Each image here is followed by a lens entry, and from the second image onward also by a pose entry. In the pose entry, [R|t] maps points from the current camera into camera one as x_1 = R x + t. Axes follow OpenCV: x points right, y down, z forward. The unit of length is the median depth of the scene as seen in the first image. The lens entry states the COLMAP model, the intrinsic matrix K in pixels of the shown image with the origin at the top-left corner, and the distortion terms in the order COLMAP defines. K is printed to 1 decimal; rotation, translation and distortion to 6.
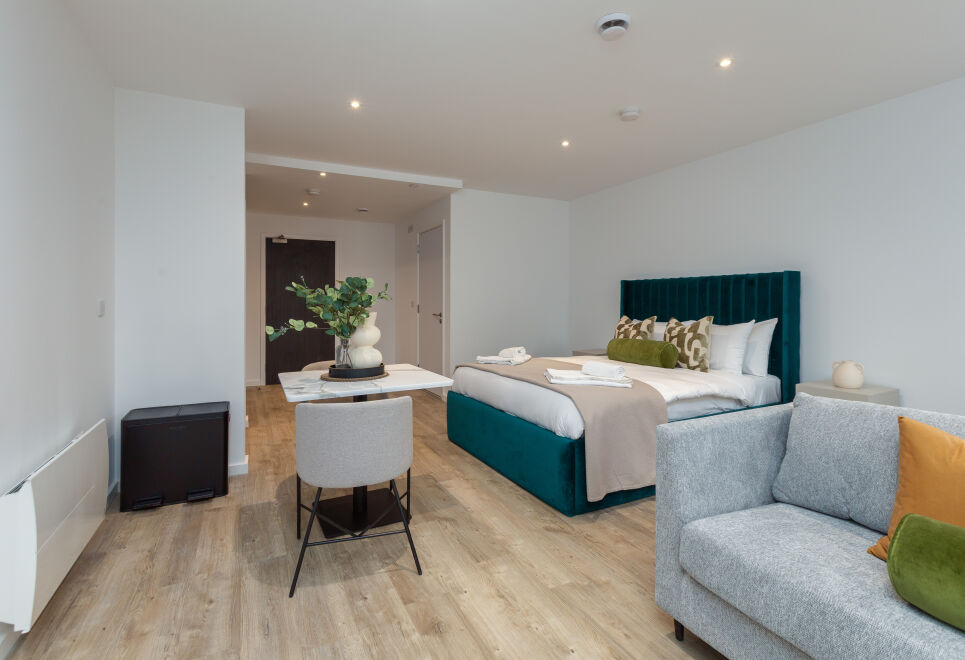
lens RADIAL K [[449.4, 0, 471.7], [0, 449.4, 304.6], [0, 0, 1]] dist [0.001536, -0.001140]
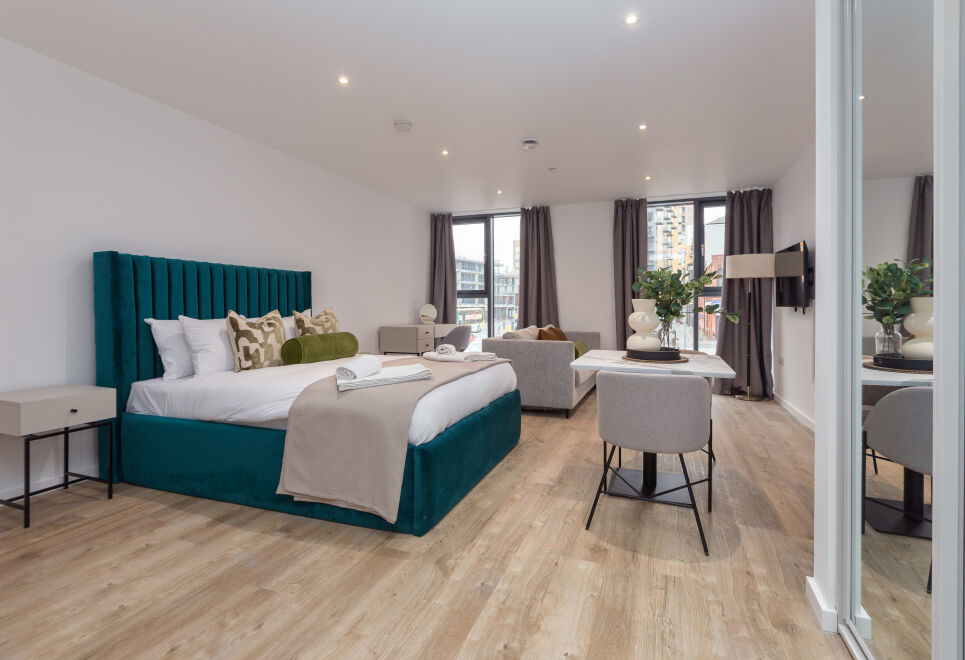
lens RADIAL K [[449.4, 0, 494.2], [0, 449.4, 316.9], [0, 0, 1]] dist [0.001536, -0.001140]
pose [[-0.684492, -0.014123, 0.728883, -0.675696], [0.005819, 0.999675, 0.024834, 0.027885], [-0.728997, 0.021240, -0.684187, 1.753615]]
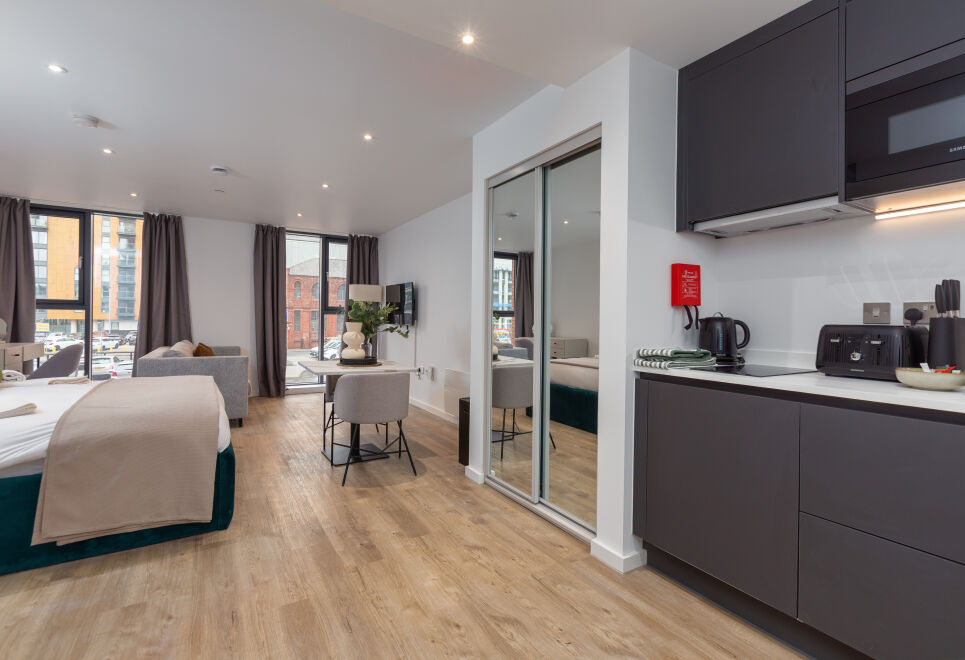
lens RADIAL K [[449.4, 0, 467.7], [0, 449.4, 323.5], [0, 0, 1]] dist [0.001536, -0.001140]
pose [[-0.997936, -0.012064, -0.063066, -0.462389], [-0.012930, 0.999827, 0.013349, -0.002010], [0.062894, 0.014137, -0.997920, 2.215490]]
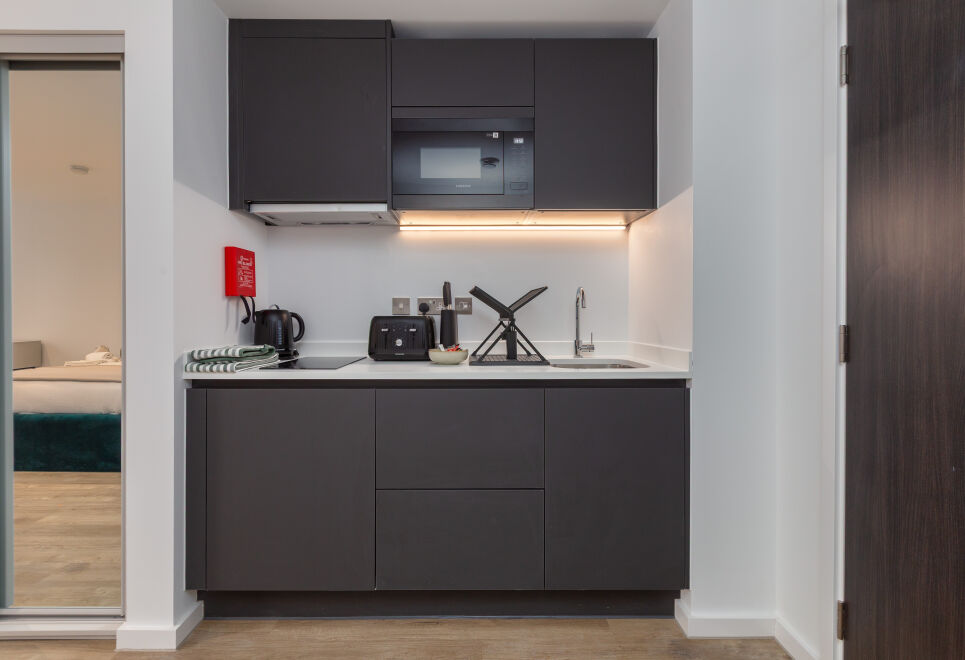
lens RADIAL K [[449.4, 0, 475.0], [0, 449.4, 318.8], [0, 0, 1]] dist [0.001536, -0.001140]
pose [[-0.436165, 0.005272, -0.899851, -0.432602], [-0.005556, 0.999948, 0.008551, -0.001209], [0.899849, 0.008729, -0.436113, 2.080584]]
